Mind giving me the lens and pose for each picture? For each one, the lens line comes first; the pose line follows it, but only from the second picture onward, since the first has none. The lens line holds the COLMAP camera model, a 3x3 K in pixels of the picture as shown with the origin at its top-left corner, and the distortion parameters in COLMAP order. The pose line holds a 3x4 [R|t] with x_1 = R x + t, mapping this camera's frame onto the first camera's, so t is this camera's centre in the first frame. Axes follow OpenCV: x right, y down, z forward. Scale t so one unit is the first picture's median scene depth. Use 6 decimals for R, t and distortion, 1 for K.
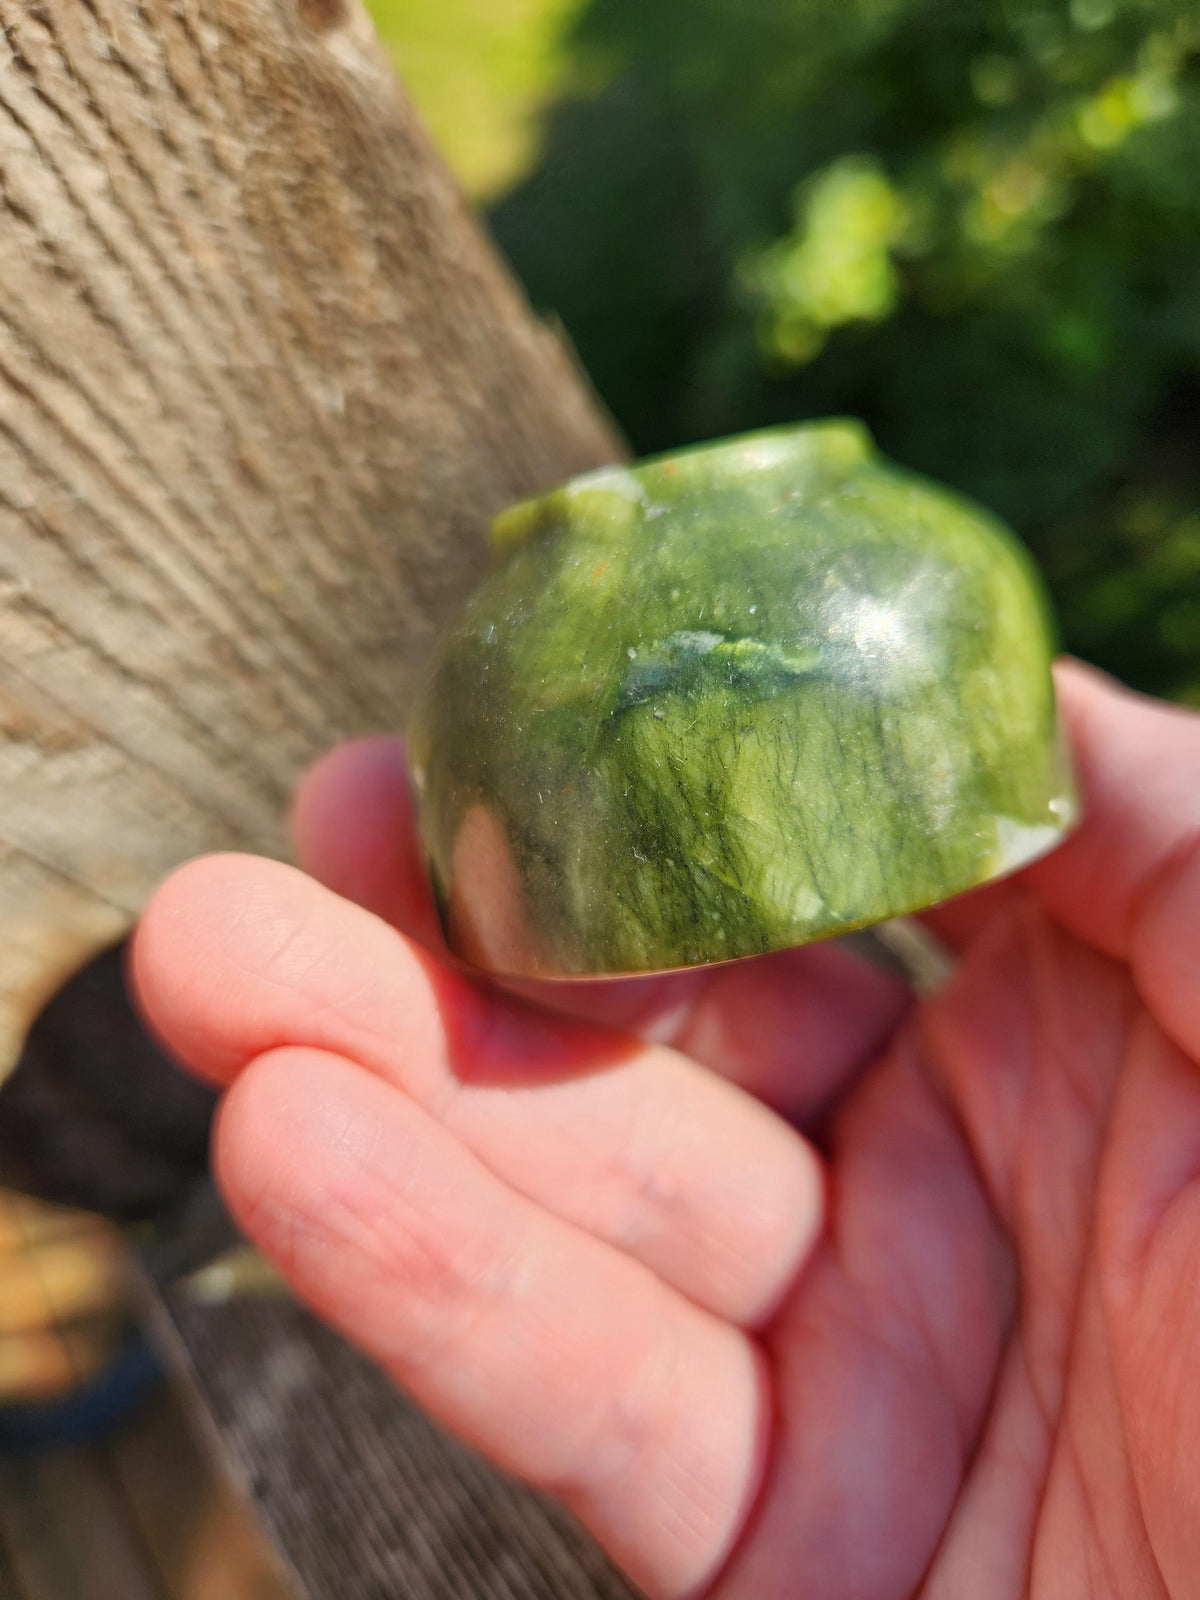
lens RADIAL K [[1205.5, 0, 600.0], [0, 1205.5, 800.0], [0, 0, 1]] dist [-0.040070, -0.017109]
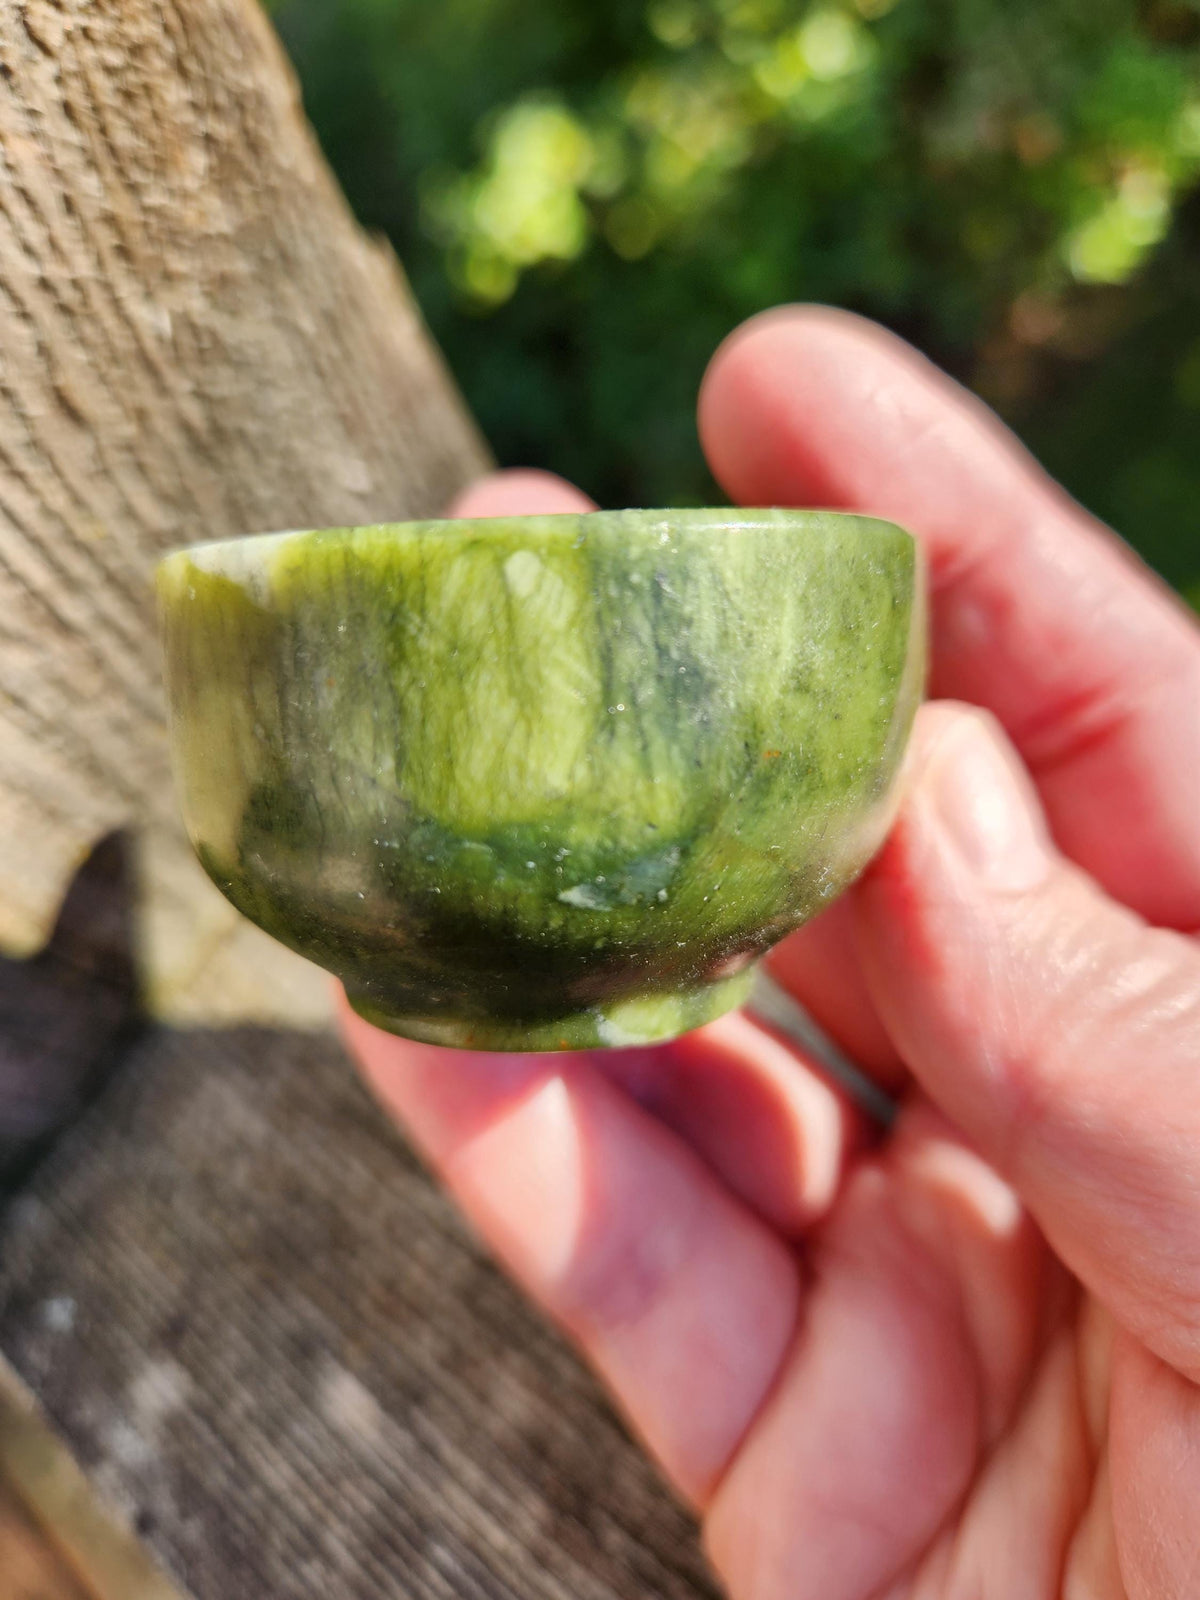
lens RADIAL K [[1205.5, 0, 600.0], [0, 1205.5, 800.0], [0, 0, 1]] dist [-0.040070, -0.017109]
pose [[0.969437, -0.066180, 0.236247, -0.131440], [0.055400, 0.997110, 0.051989, -0.007536], [-0.239005, -0.037312, 0.970301, 0.053739]]
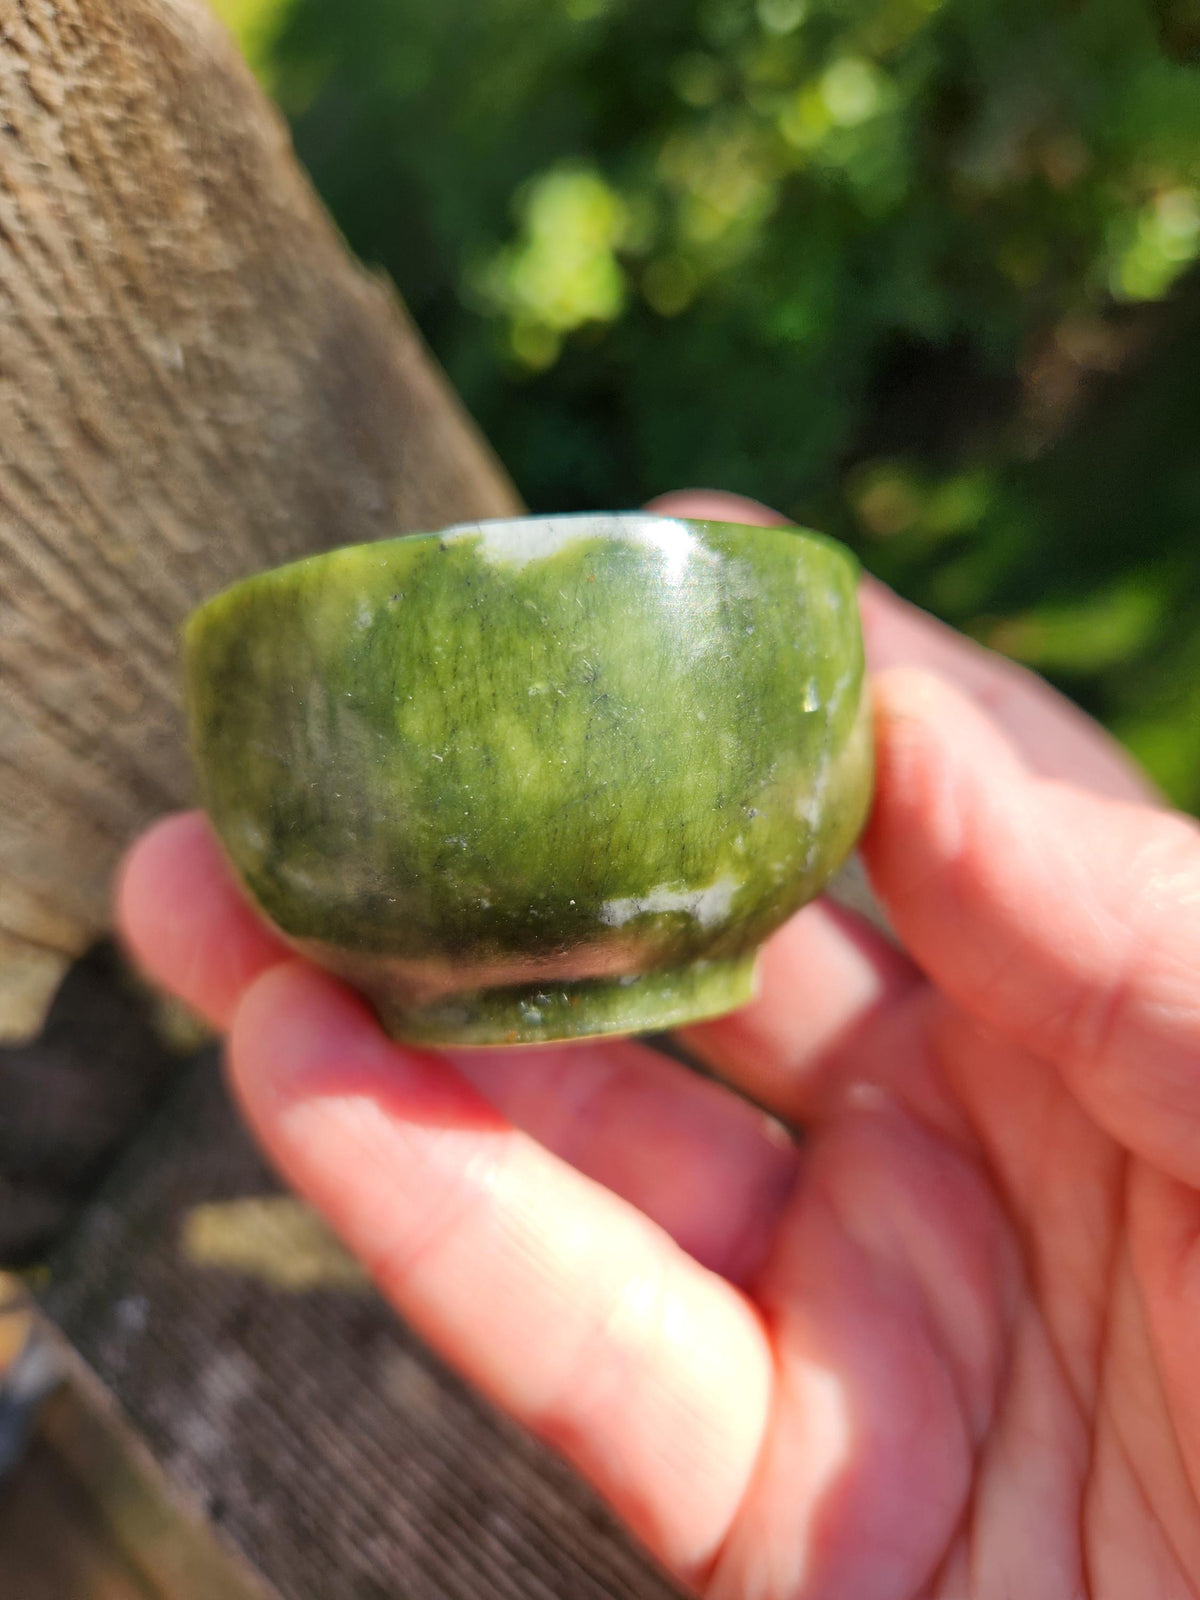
lens RADIAL K [[1197.6, 0, 614.5], [0, 1197.6, 808.8], [0, 0, 1]] dist [-0.042151, -0.008659]
pose [[0.974697, -0.117903, 0.189908, -0.095499], [0.117820, 0.992965, 0.011769, 0.054201], [-0.189960, 0.010904, 0.981731, 0.010763]]
